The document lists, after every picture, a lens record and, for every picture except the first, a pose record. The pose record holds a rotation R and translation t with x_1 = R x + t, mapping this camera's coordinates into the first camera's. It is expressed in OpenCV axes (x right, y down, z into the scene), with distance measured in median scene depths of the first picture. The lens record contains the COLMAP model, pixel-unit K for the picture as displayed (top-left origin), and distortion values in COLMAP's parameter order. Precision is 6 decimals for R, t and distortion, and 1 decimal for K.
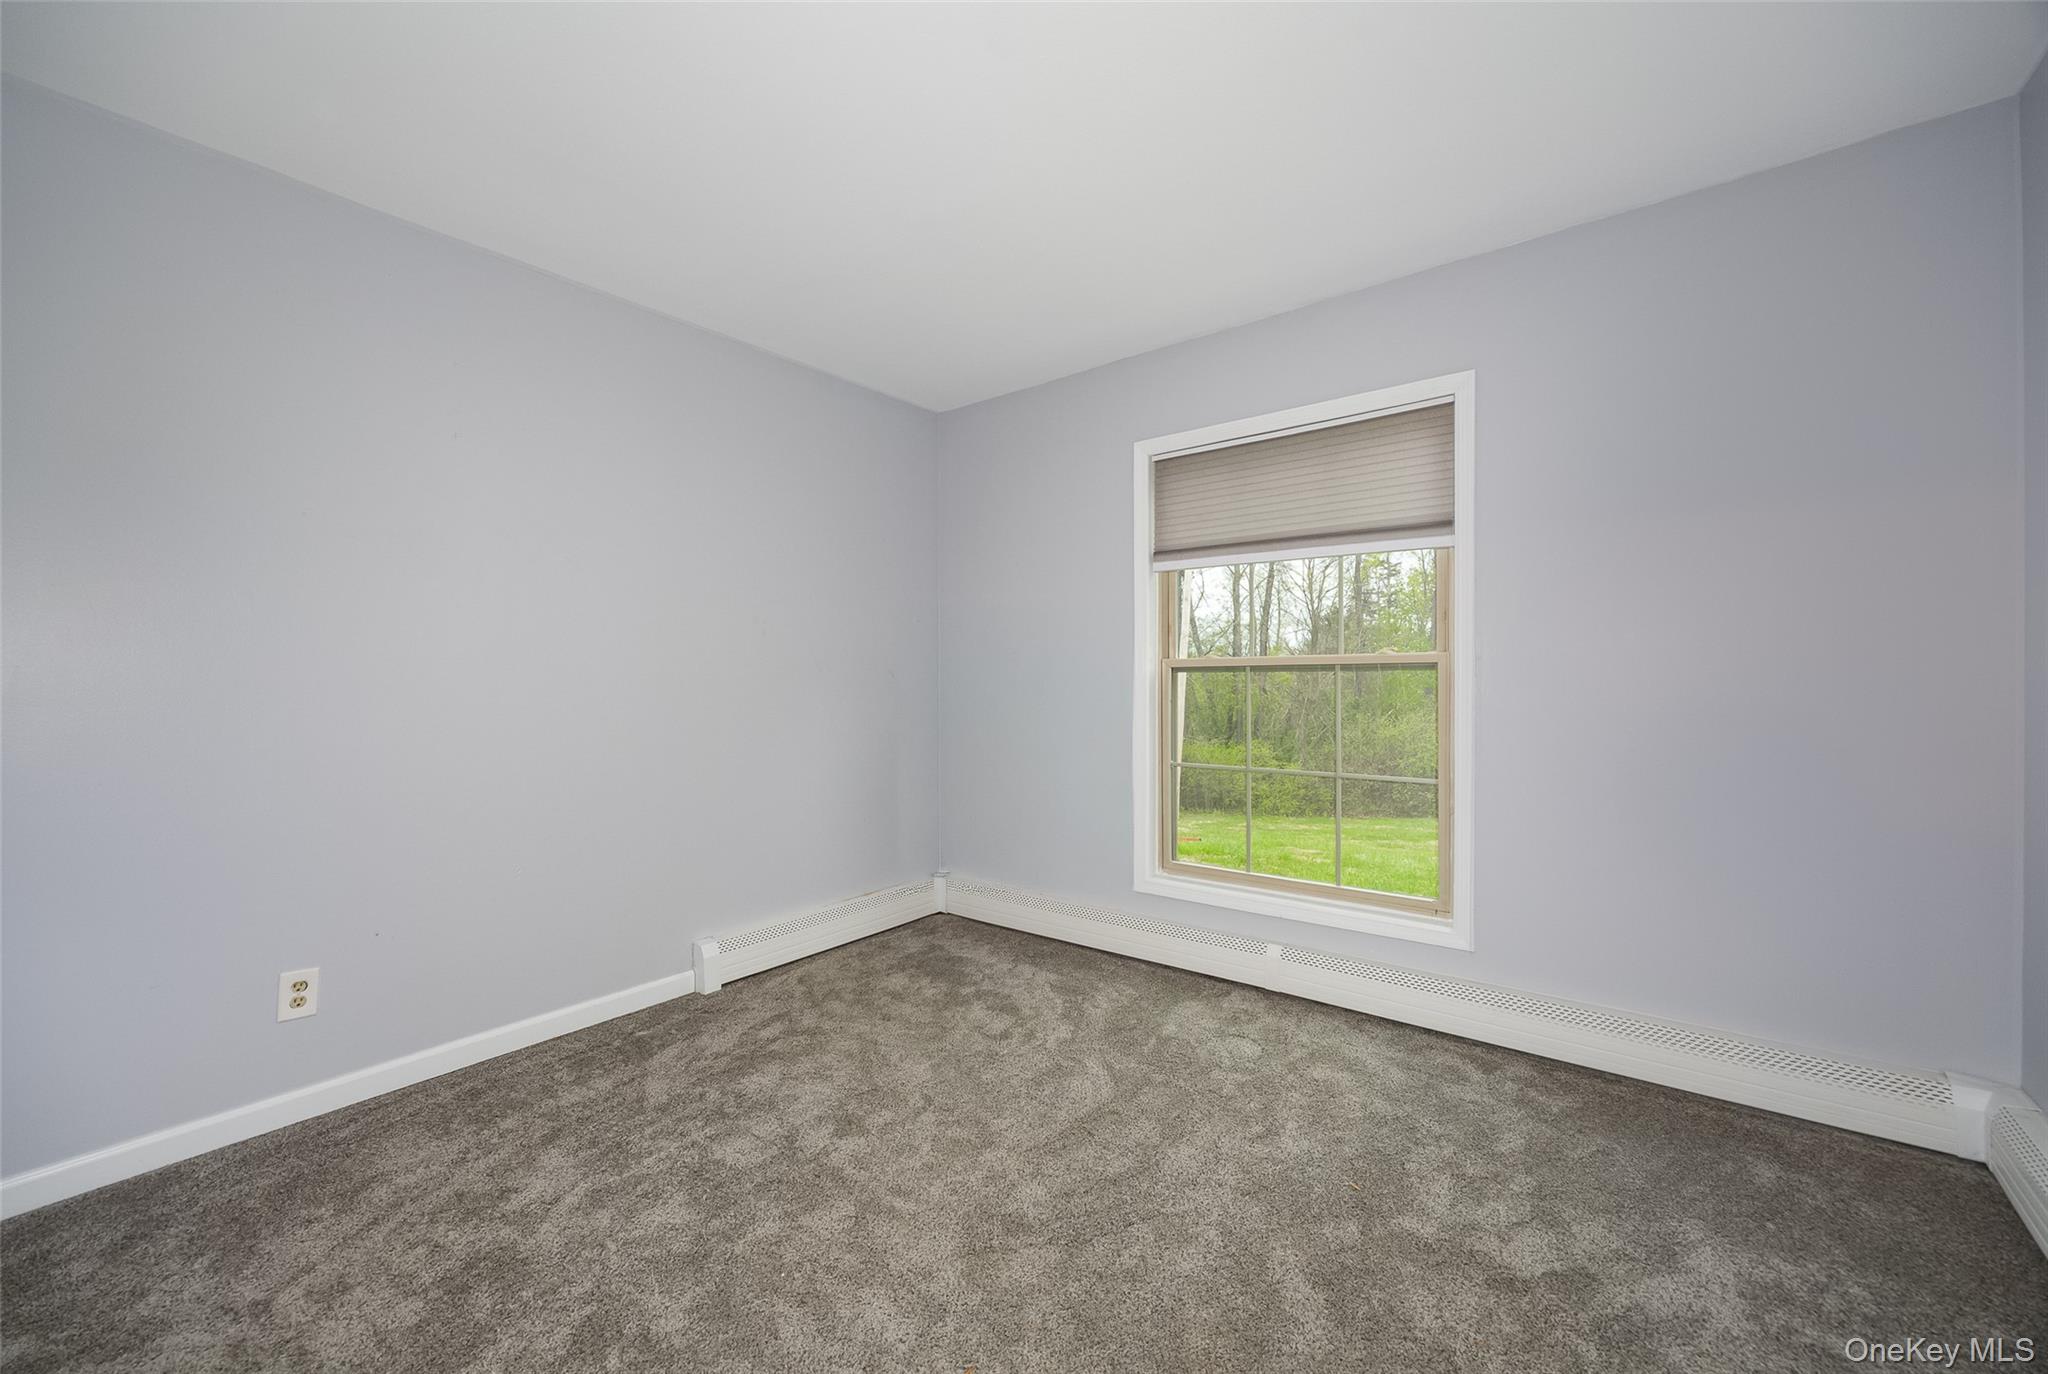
lens RADIAL K [[800.7, 0, 1023.2], [0, 800.7, 686.2], [0, 0, 1]] dist [-0.002991, 0.000139]
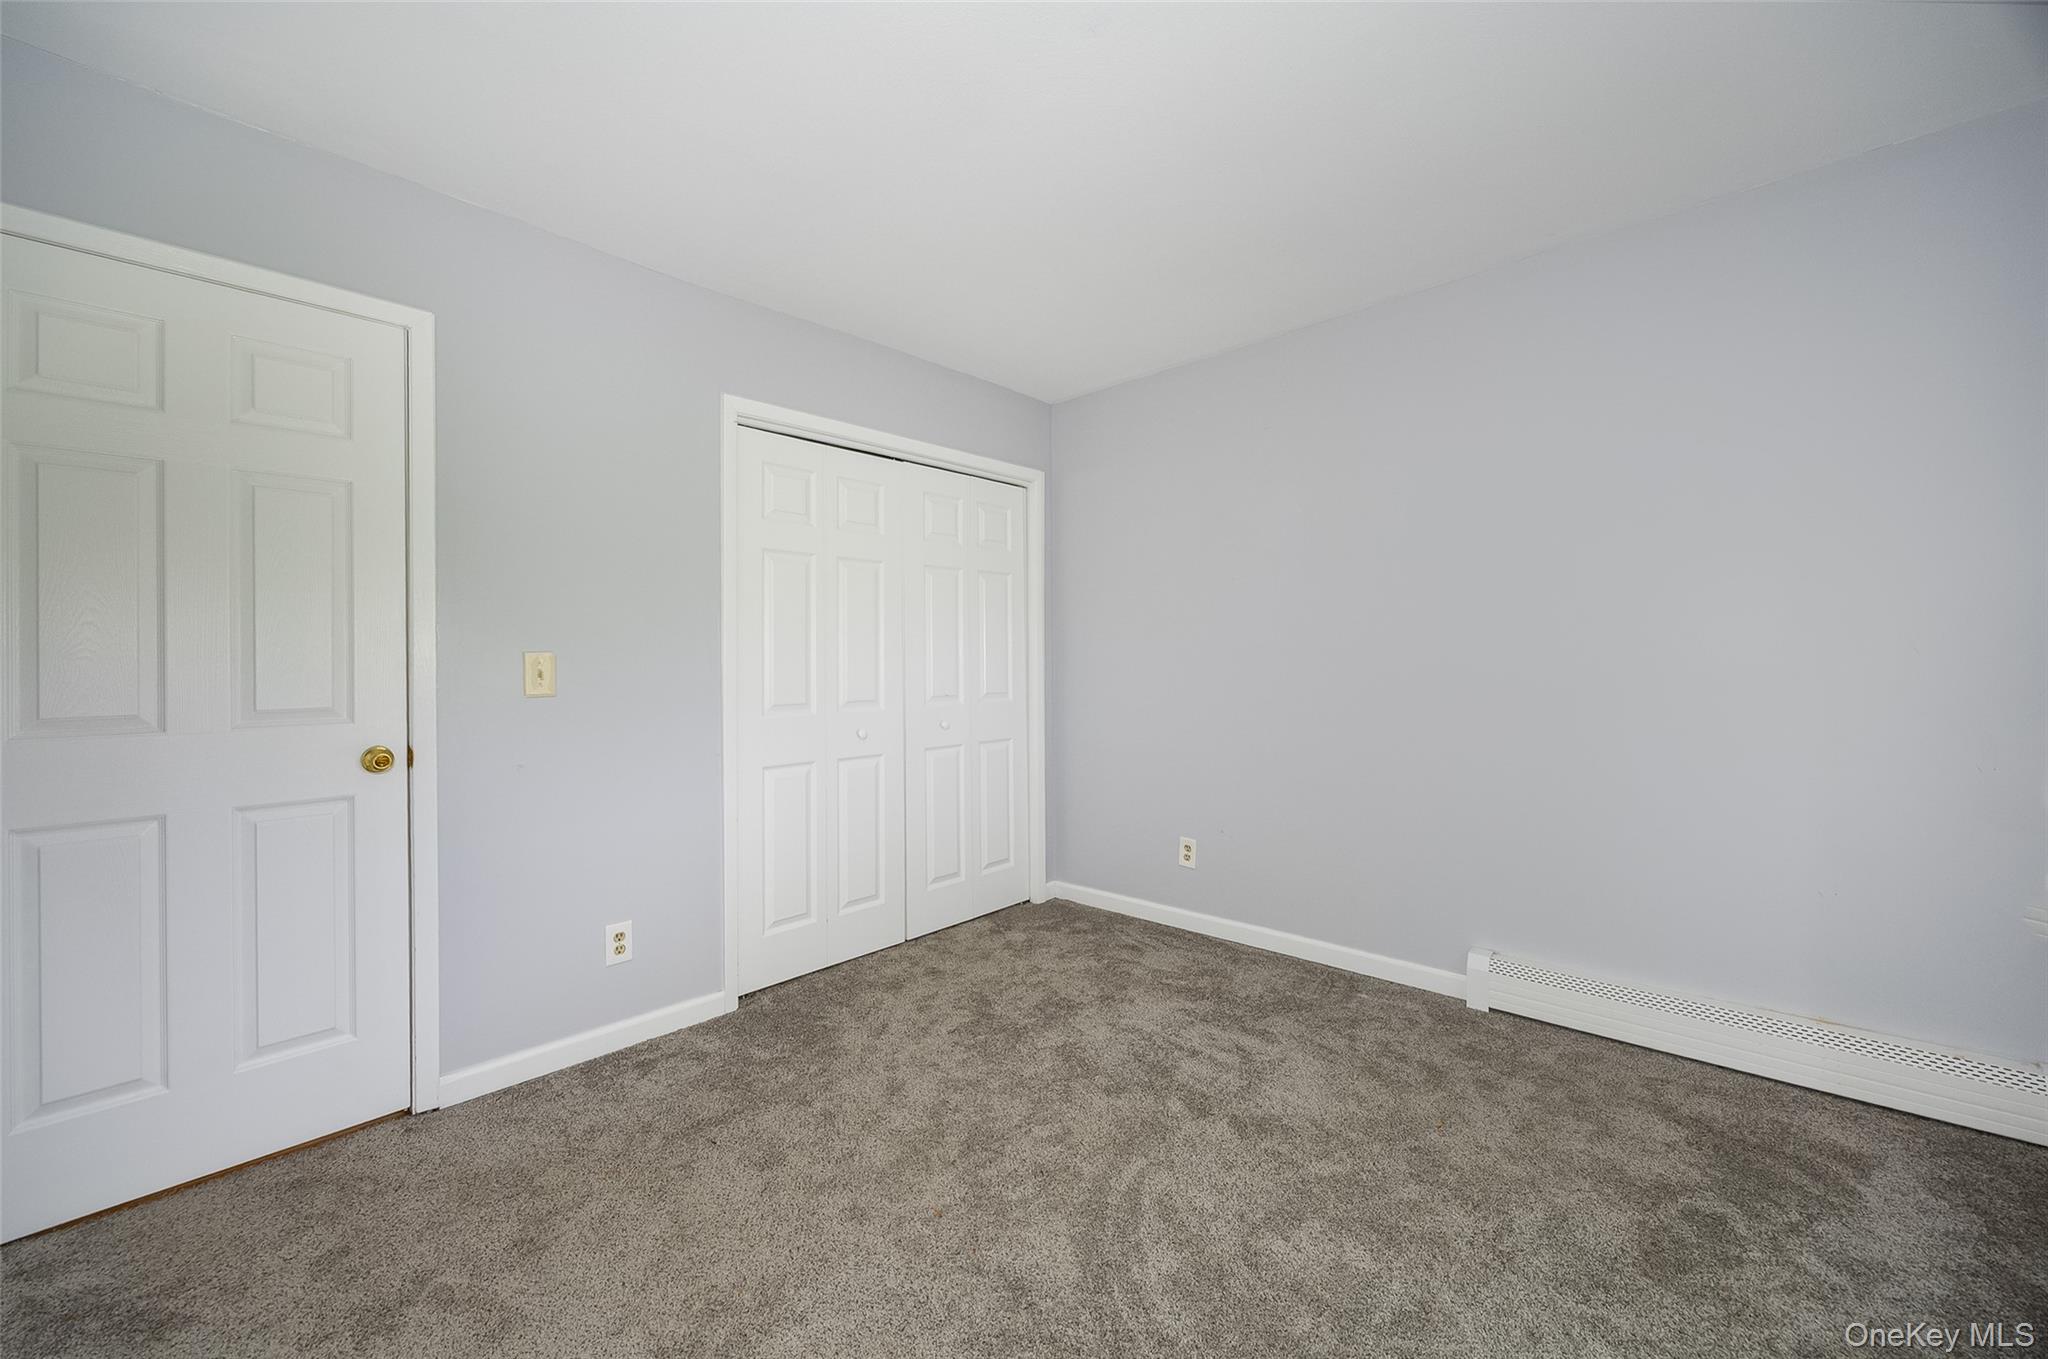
lens RADIAL K [[800.7, 0, 1023.6], [0, 800.7, 666.2], [0, 0, 1]] dist [-0.002991, 0.000139]
pose [[-0.075049, 0.013675, -0.997086, 0.543195], [0.001853, 0.999906, 0.013574, -0.015735], [0.997178, -0.000829, -0.075068, 0.563986]]
